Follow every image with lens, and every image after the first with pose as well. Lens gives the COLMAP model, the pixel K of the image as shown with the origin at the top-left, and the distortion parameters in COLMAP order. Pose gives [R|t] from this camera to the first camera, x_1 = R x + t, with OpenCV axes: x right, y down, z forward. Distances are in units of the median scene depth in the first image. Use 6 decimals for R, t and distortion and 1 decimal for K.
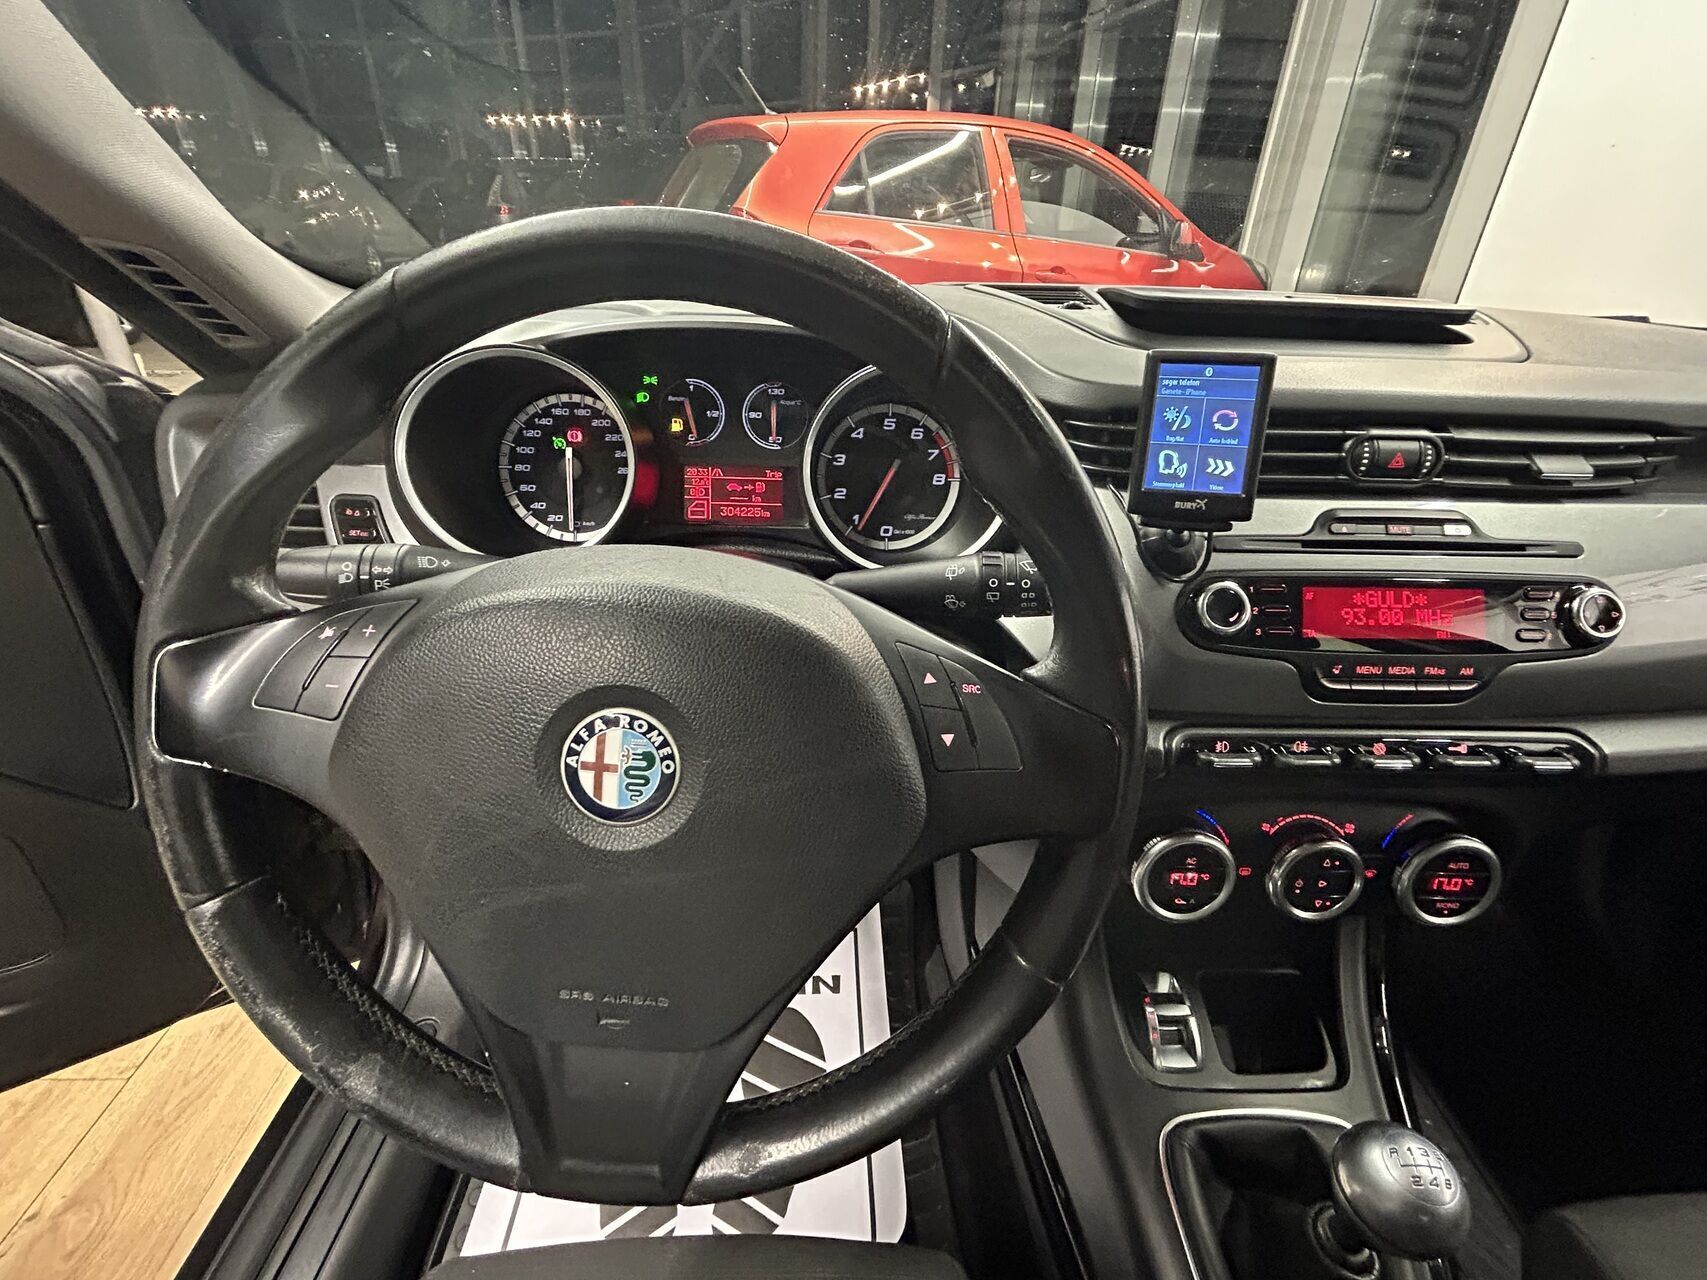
lens RADIAL K [[788.2, 0, 854.6], [0, 788.2, 648.9], [0, 0, 1]] dist [-0.001261, 0.000886]
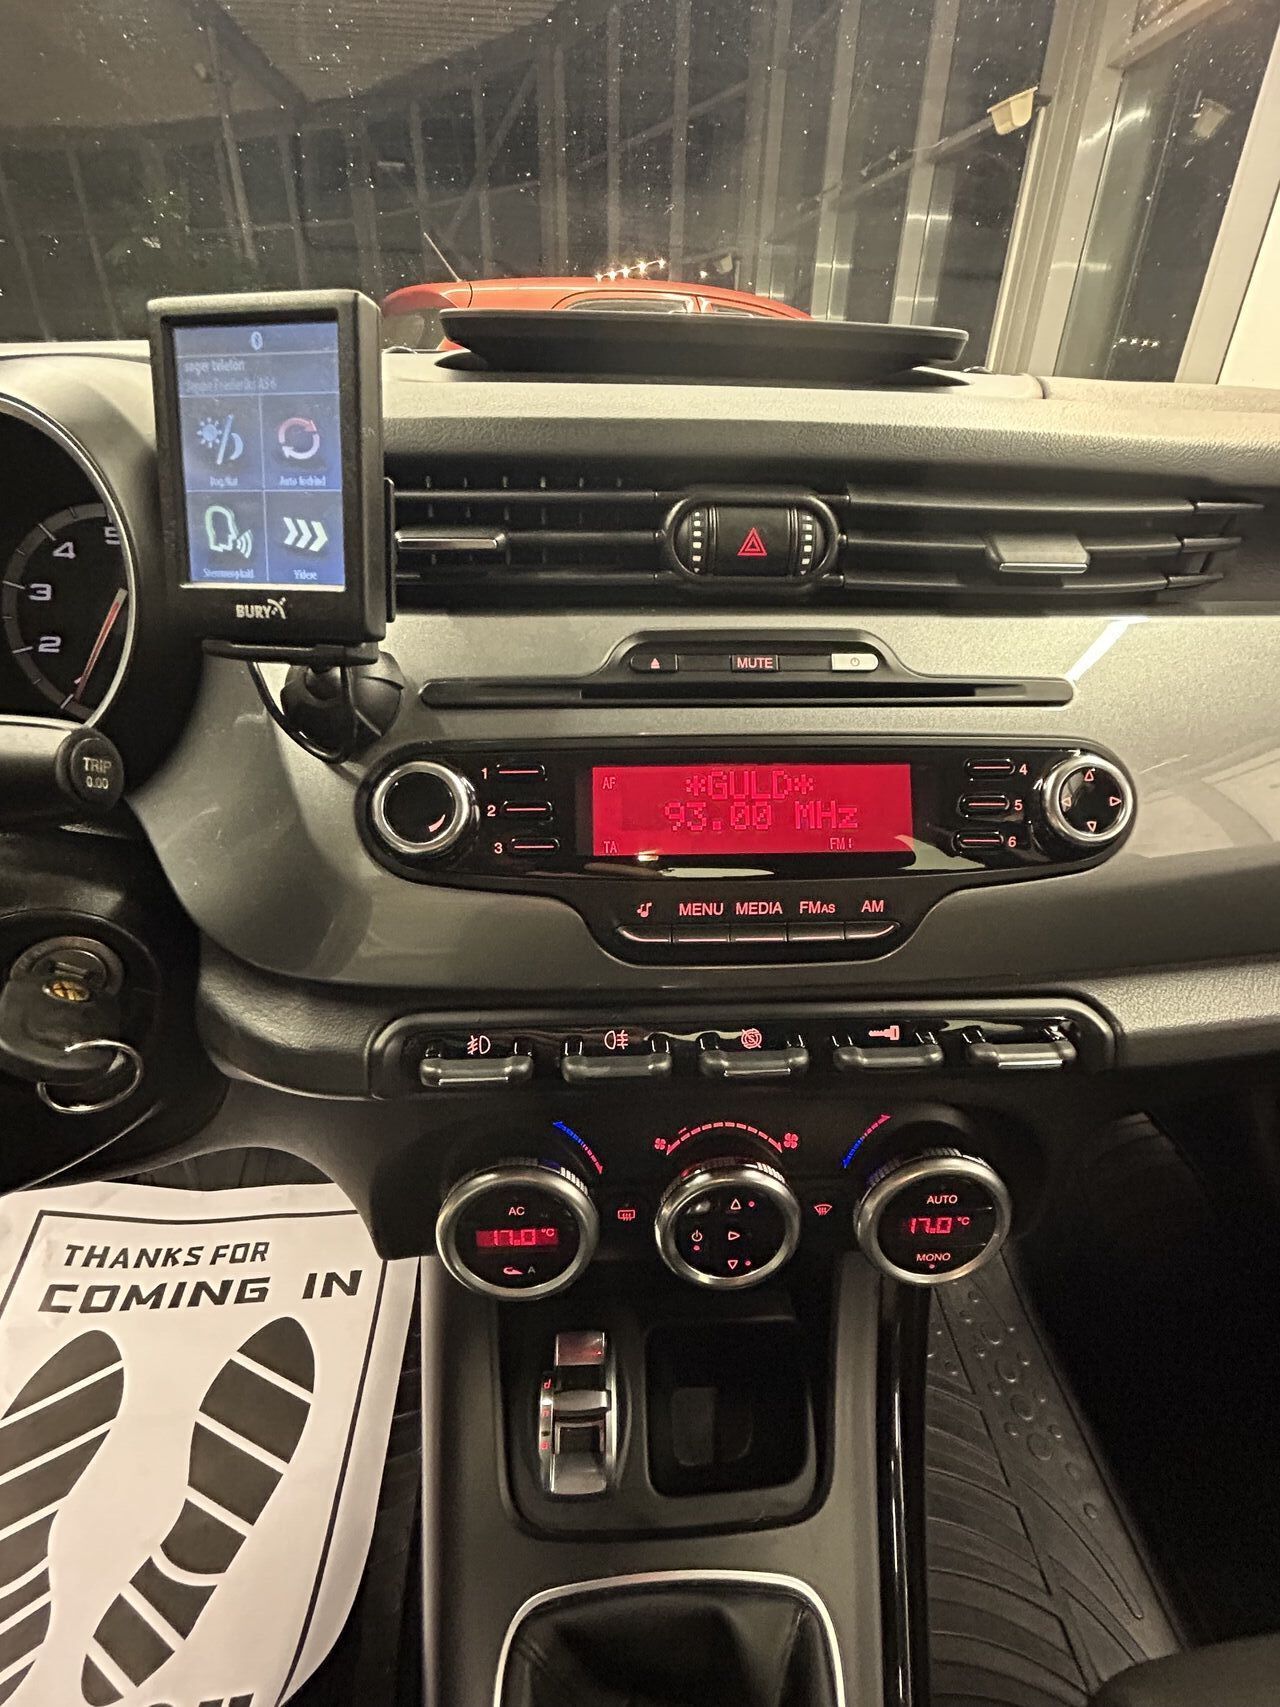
lens RADIAL K [[788.2, 0, 655.4], [0, 788.2, 853.9], [0, 0, 1]] dist [-0.001261, 0.000886]
pose [[0.998700, -0.029830, 0.041328, 0.585540], [0.029486, 0.999525, 0.008912, -0.019175], [-0.041574, -0.007682, 0.999106, 0.423231]]
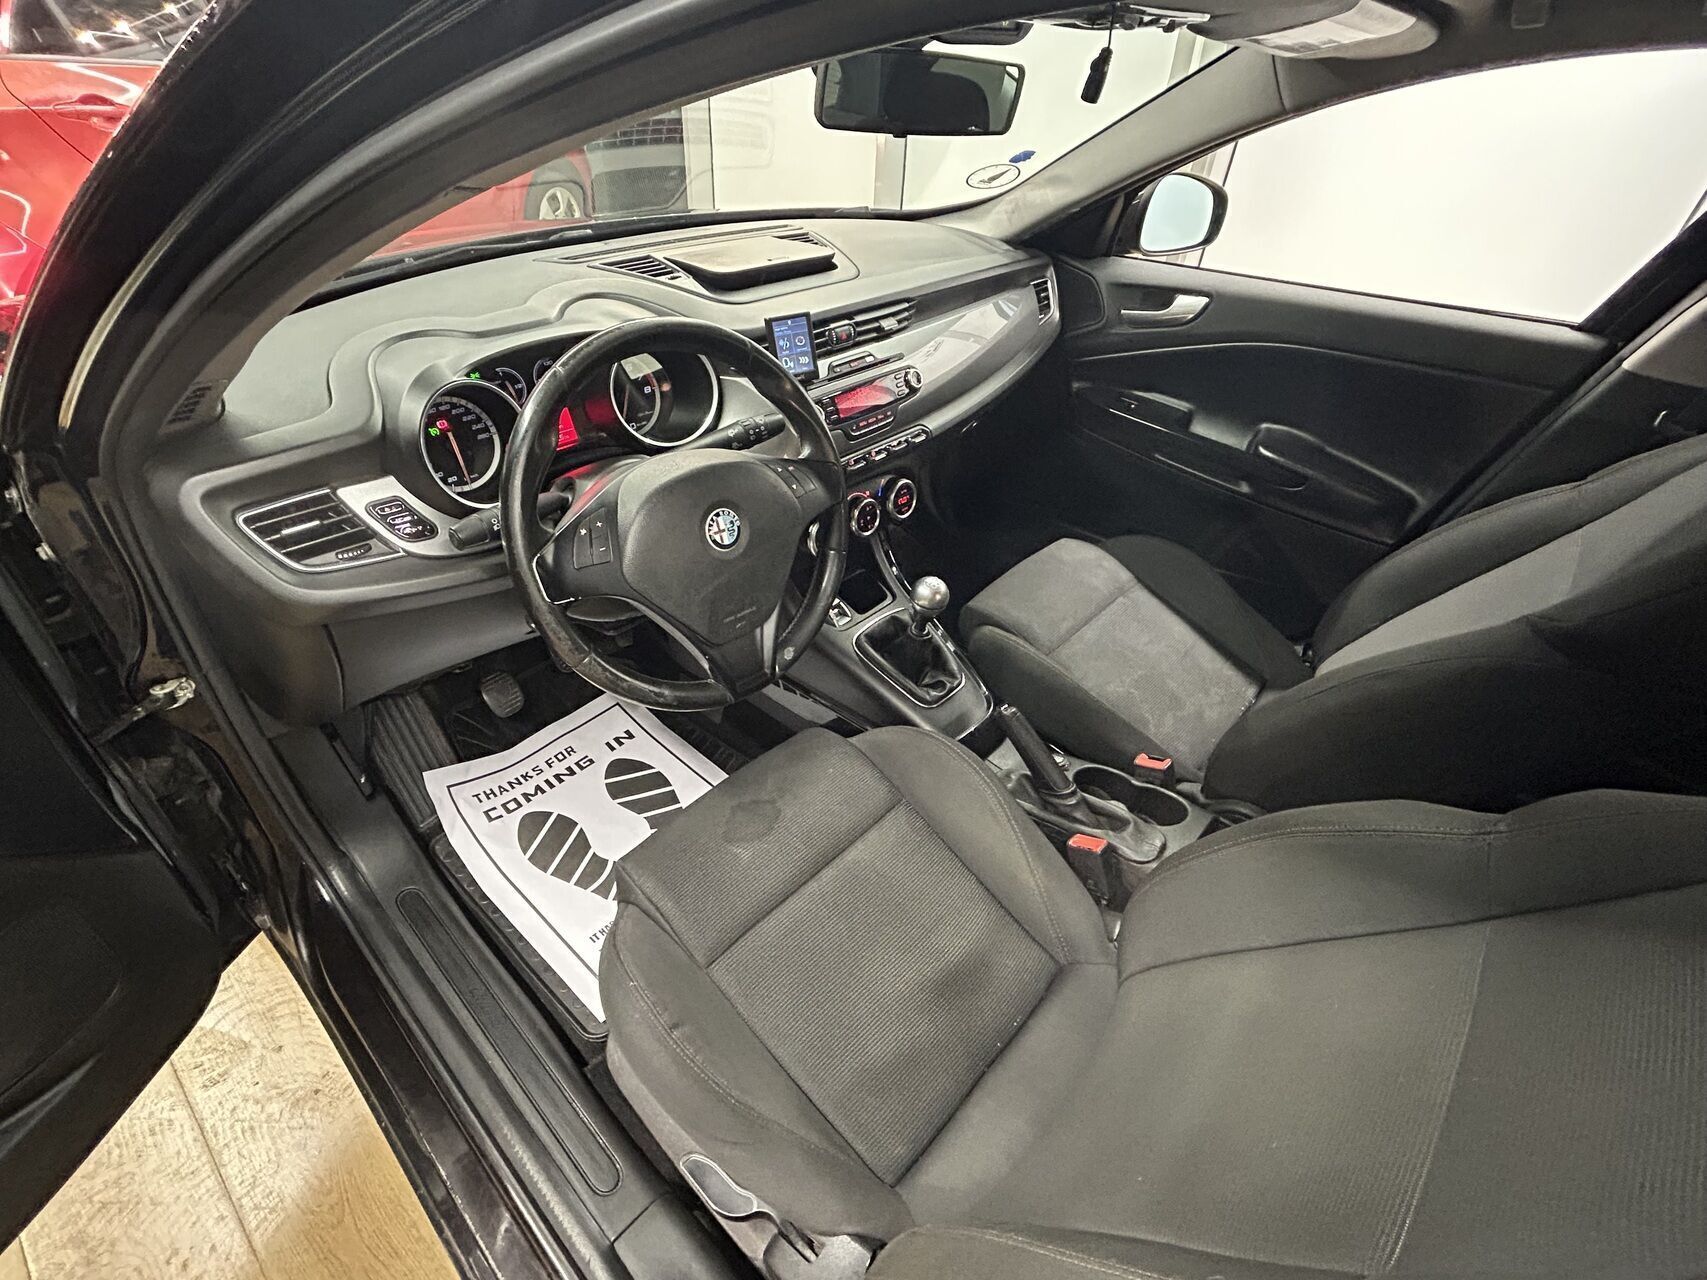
lens RADIAL K [[788.2, 0, 845.3], [0, 788.2, 675.1], [0, 0, 1]] dist [-0.001261, 0.000886]
pose [[0.699663, -0.462162, 0.544865, -1.134132], [0.319830, 0.884531, 0.339578, -0.135460], [-0.638891, -0.063326, 0.766687, -0.954709]]
